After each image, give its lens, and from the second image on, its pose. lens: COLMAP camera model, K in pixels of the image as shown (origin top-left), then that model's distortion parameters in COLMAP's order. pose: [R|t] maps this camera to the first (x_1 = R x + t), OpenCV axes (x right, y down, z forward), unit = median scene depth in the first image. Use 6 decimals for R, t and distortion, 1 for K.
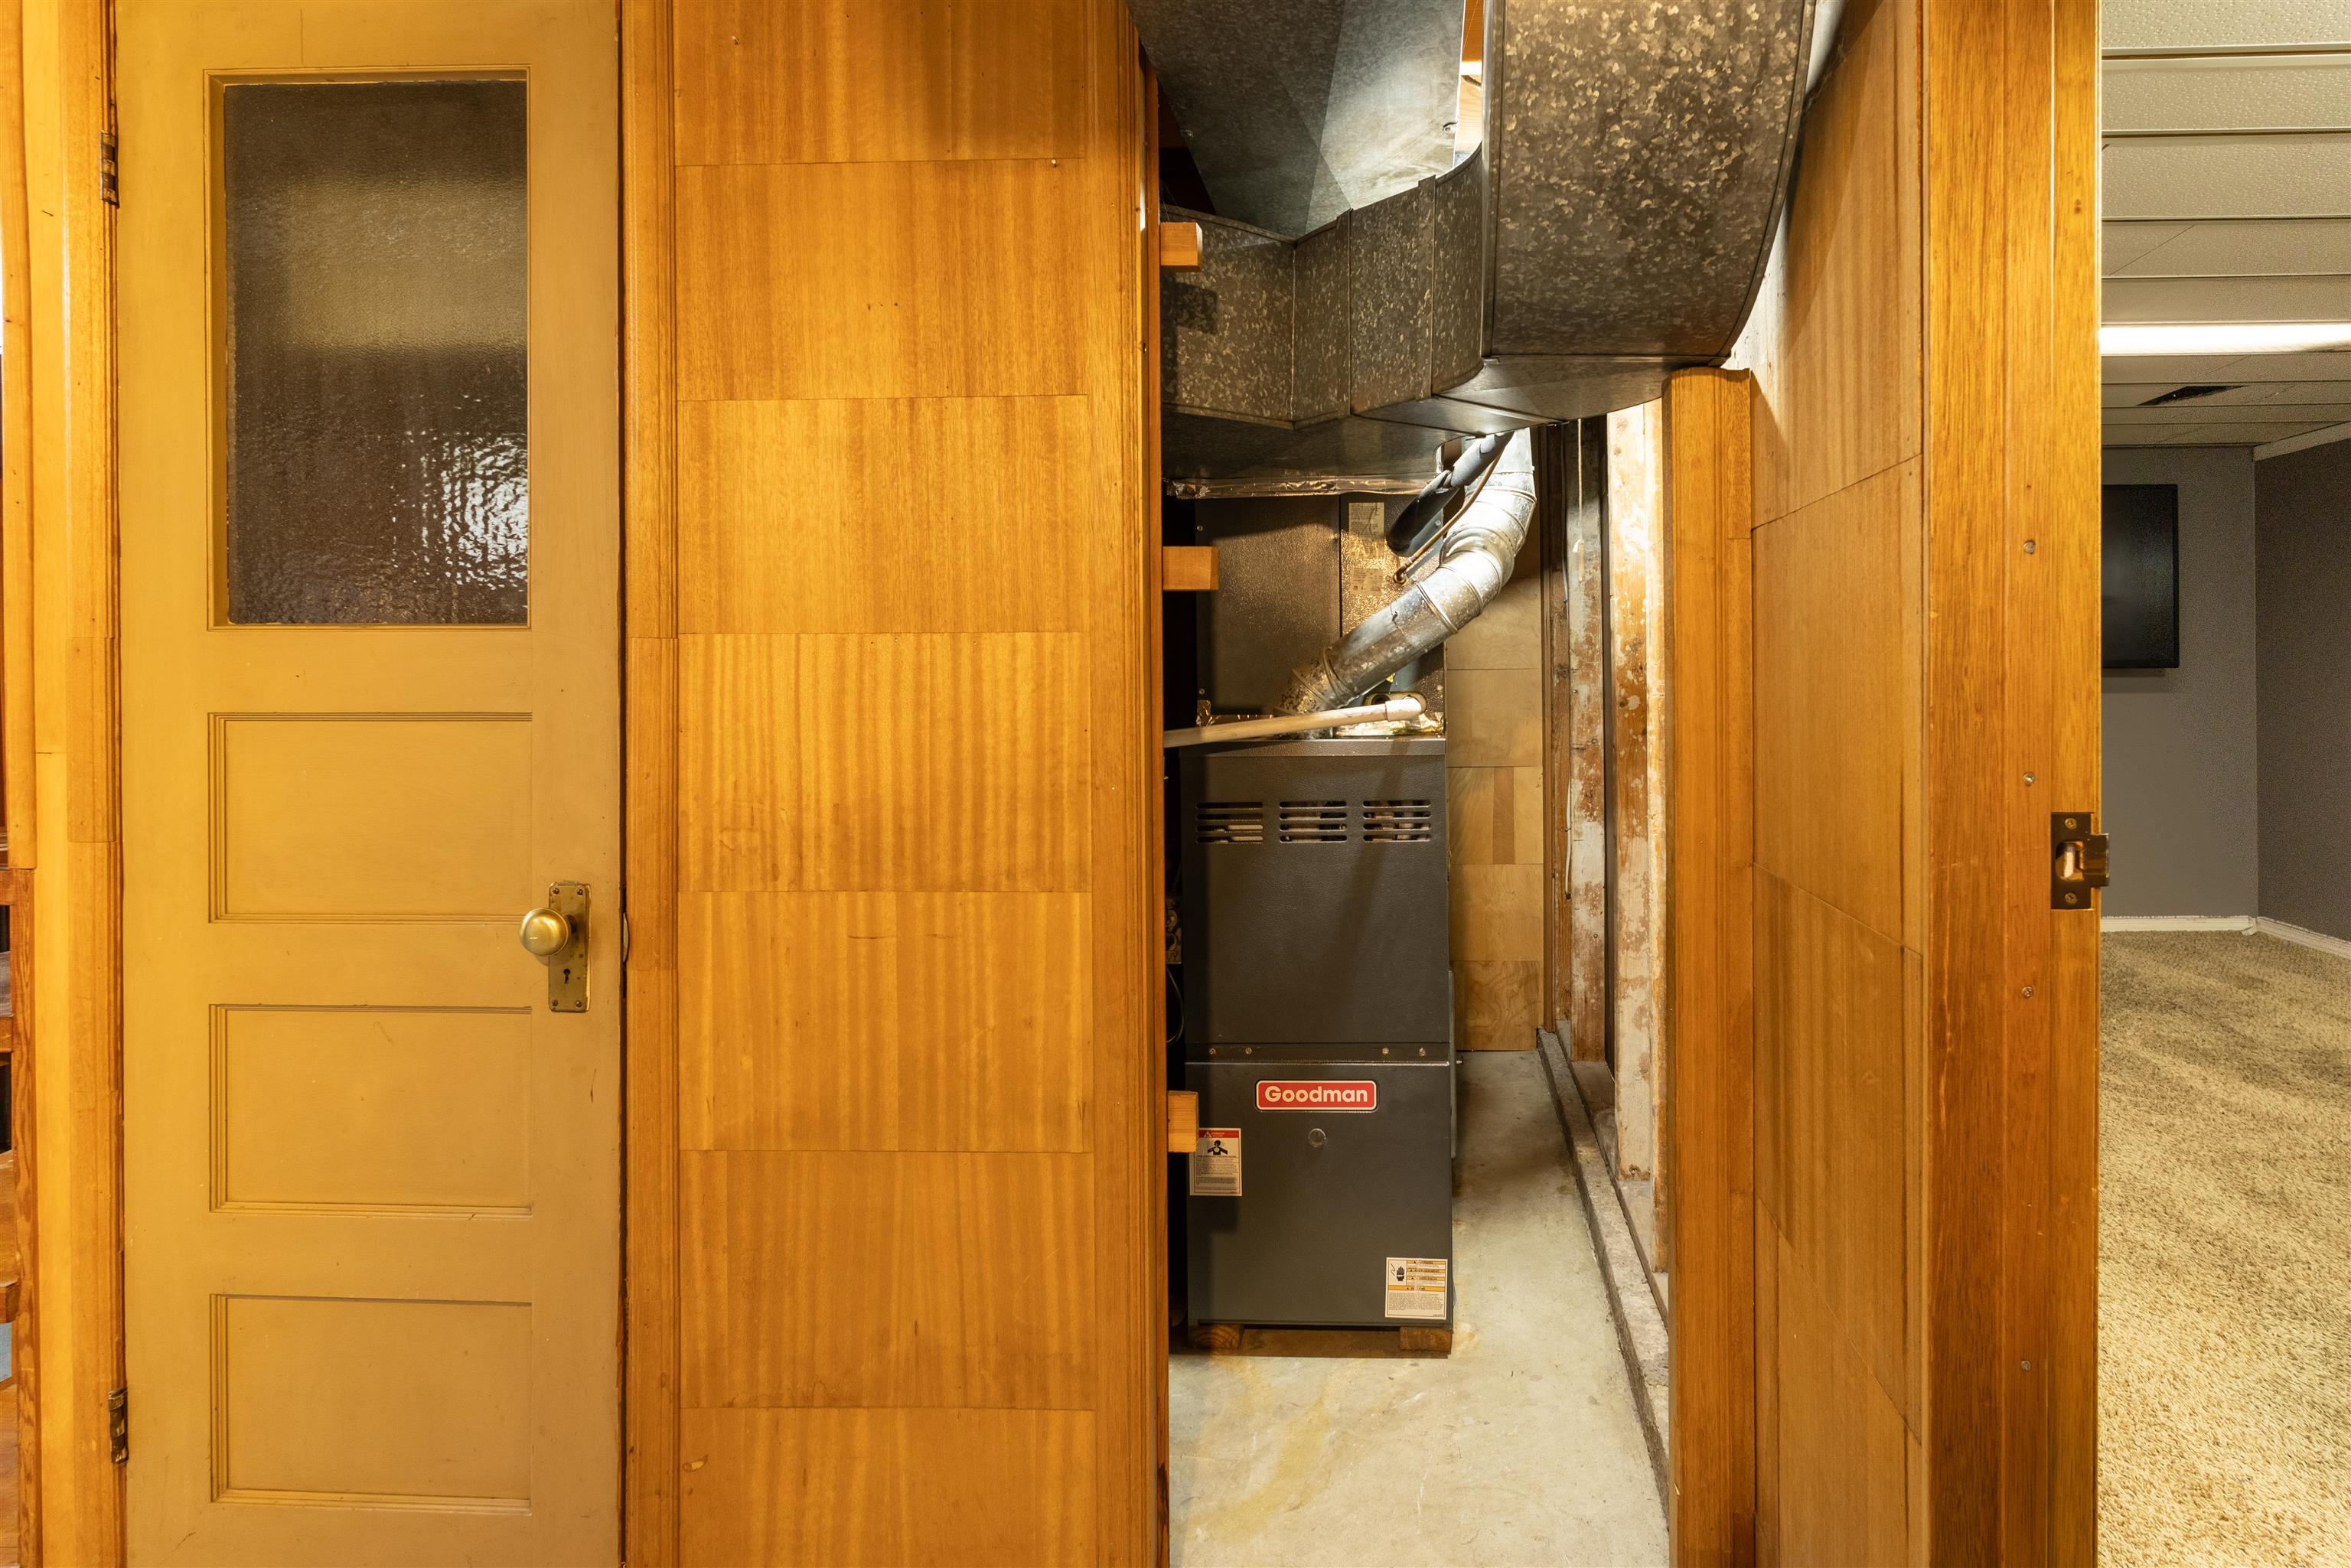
lens RADIAL K [[1084.6, 0, 1098.4], [0, 1084.6, 695.1], [0, 0, 1]] dist [-0.003061, 0.003017]
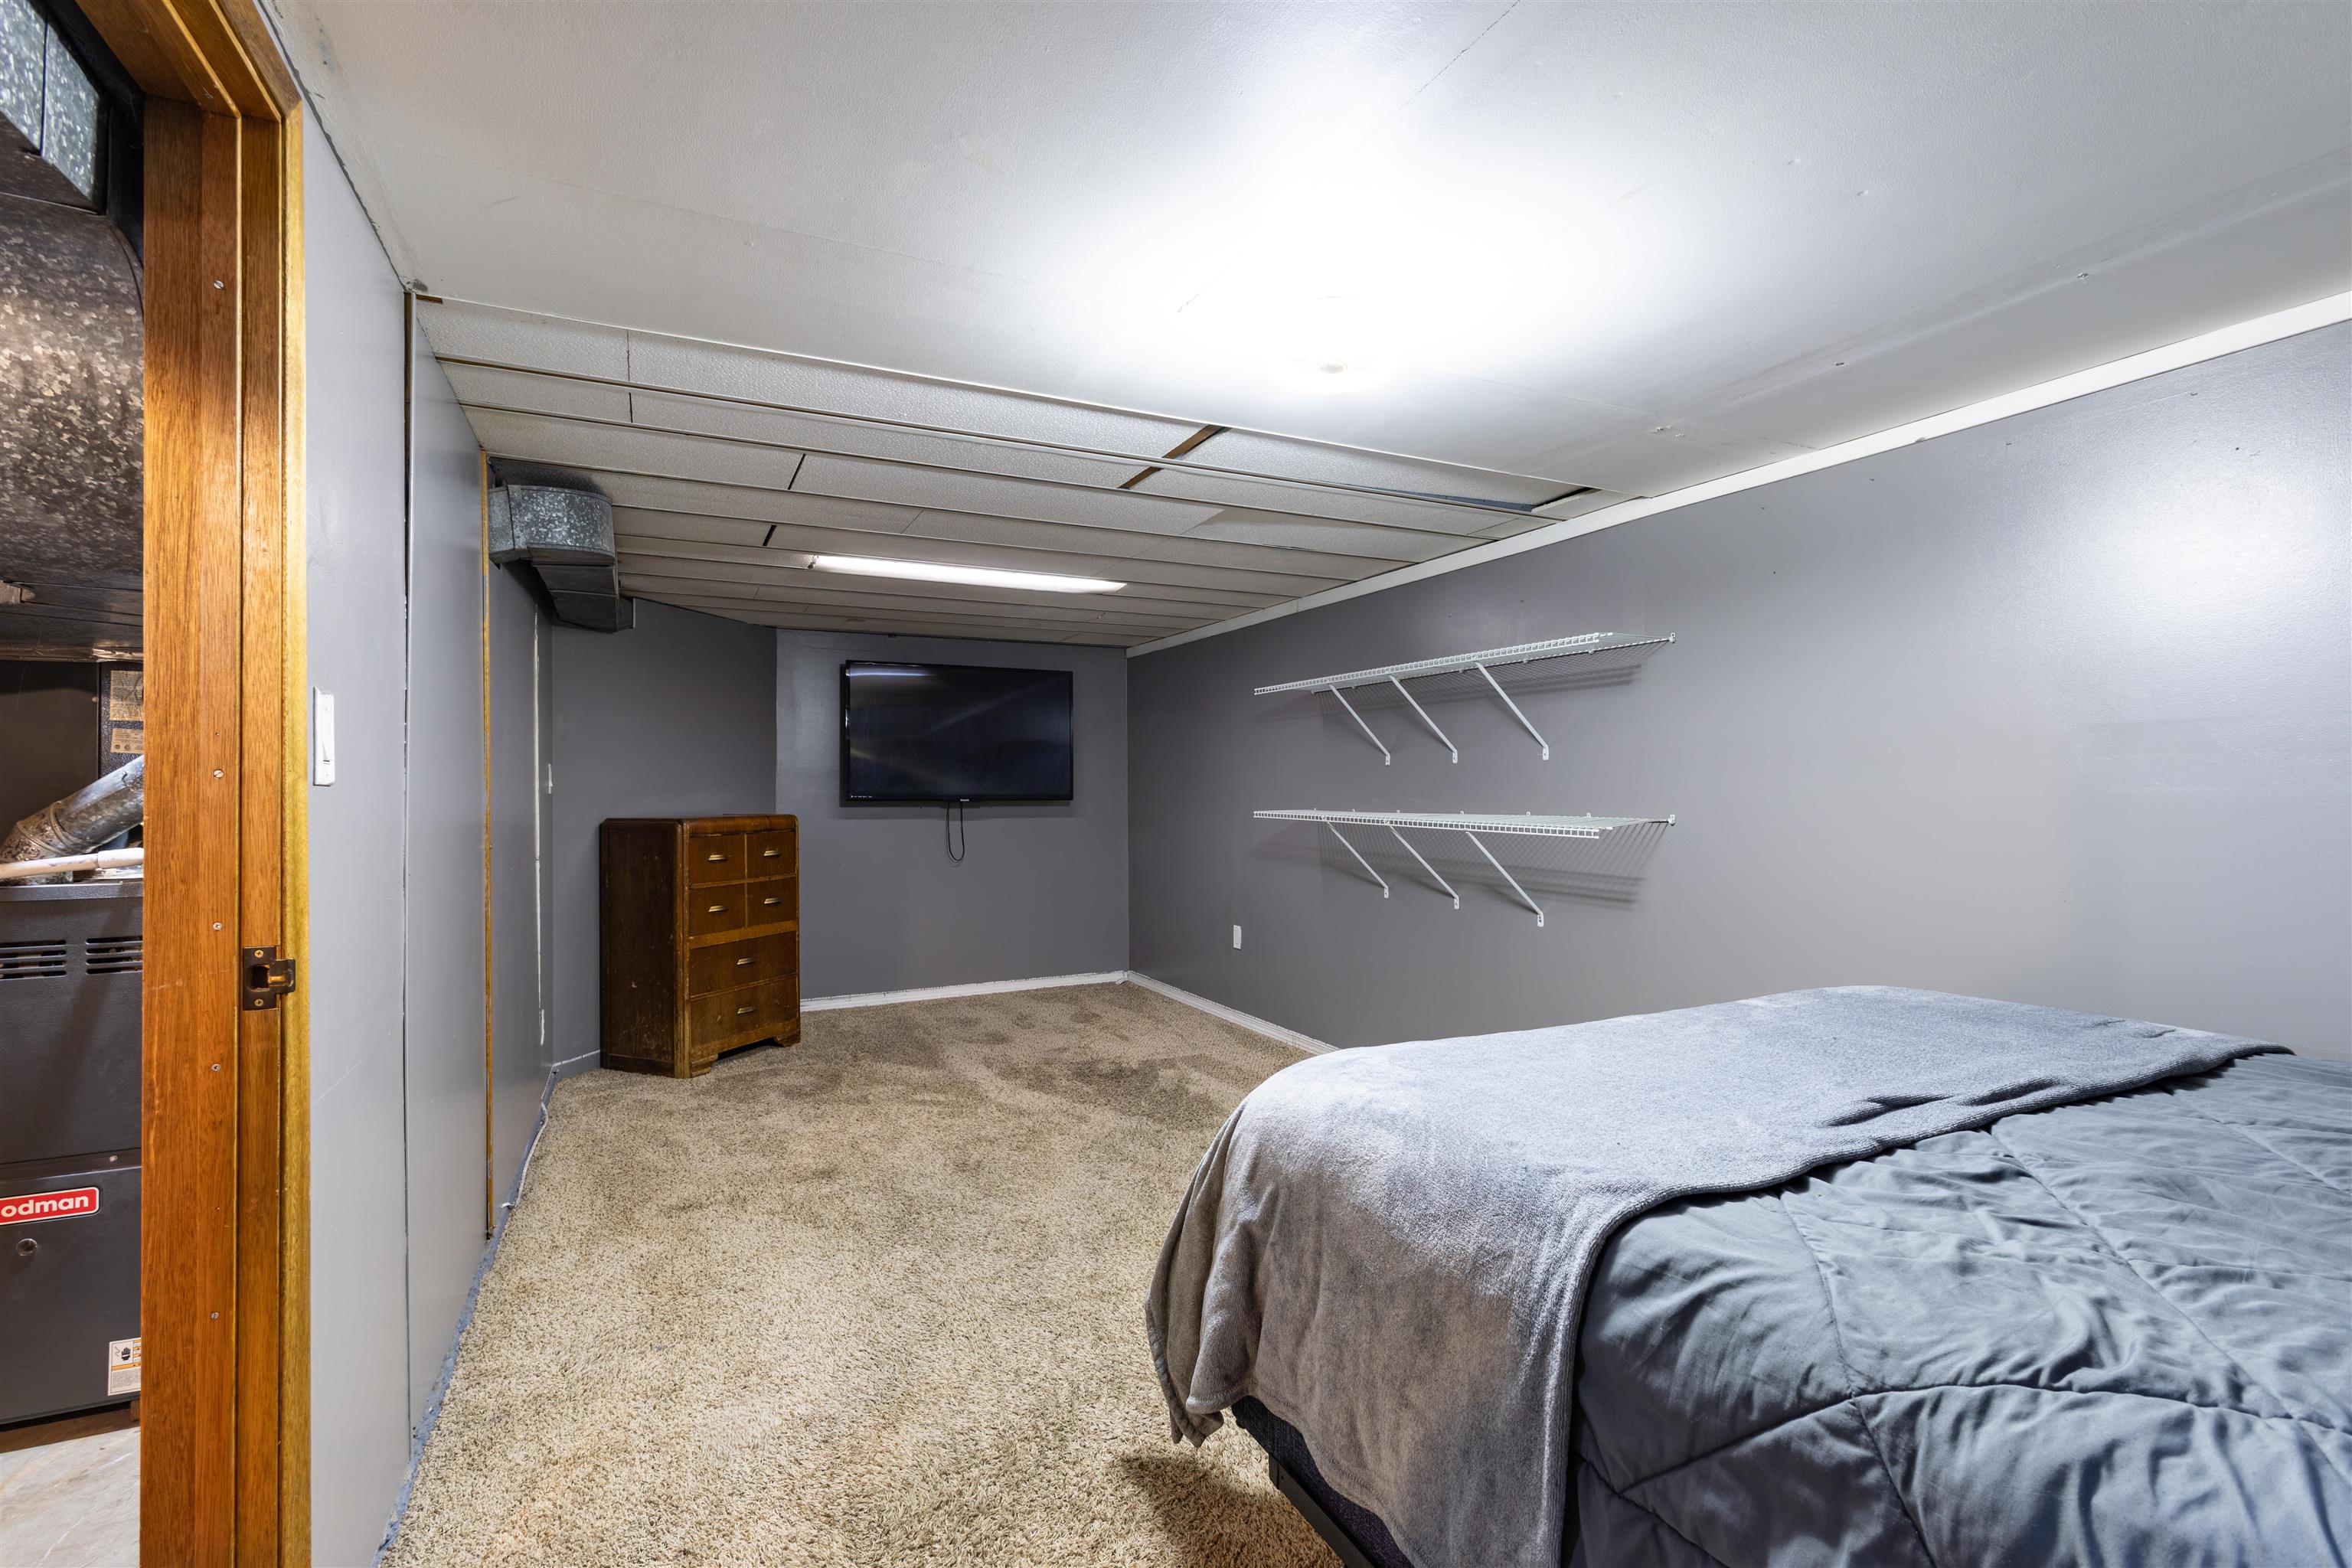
lens RADIAL K [[1085.1, 0, 1179.3], [0, 1085.1, 777.2], [0, 0, 1]] dist [-0.003061, 0.003017]
pose [[0.889658, 0.011014, 0.456494, 0.736719], [-0.007963, 0.999931, -0.008607, -0.069879], [-0.456558, 0.004022, 0.889685, -0.521816]]
